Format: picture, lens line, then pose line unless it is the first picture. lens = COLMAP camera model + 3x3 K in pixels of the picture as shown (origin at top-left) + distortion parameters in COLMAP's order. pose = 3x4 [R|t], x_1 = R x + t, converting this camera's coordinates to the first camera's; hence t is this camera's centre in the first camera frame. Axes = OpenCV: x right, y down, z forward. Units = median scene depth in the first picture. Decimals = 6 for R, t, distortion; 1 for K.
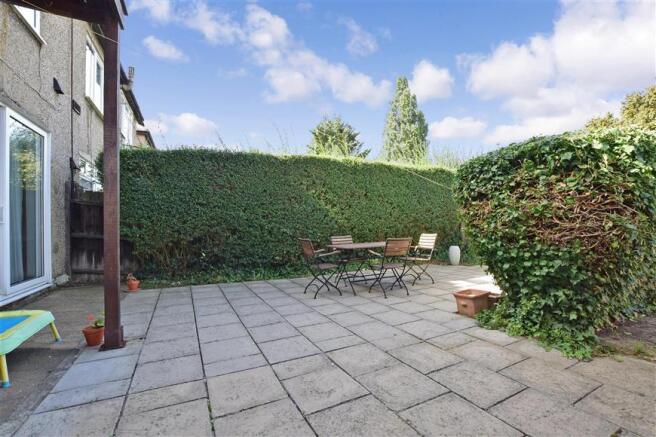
lens RADIAL K [[285.5, 0, 330.4], [0, 285.5, 225.6], [0, 0, 1]] dist [0.000952, 0.000025]
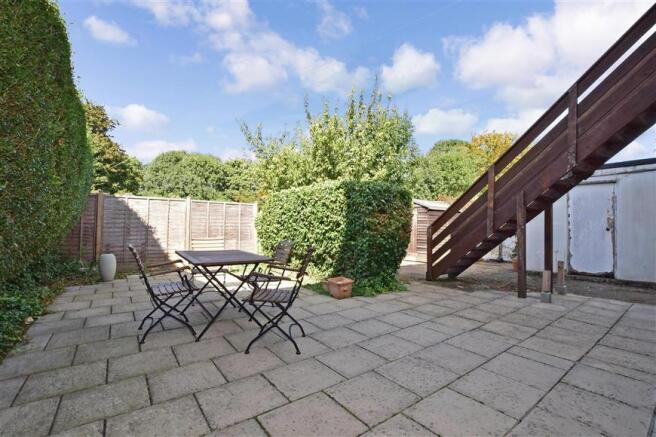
lens RADIAL K [[285.5, 0, 330.4], [0, 285.5, 225.6], [0, 0, 1]] dist [0.000952, 0.000025]
pose [[-0.166568, 0.021384, 0.985798, -0.936083], [-0.022853, 0.999413, -0.025541, 0.012977], [-0.985765, -0.026783, -0.165982, 1.431732]]
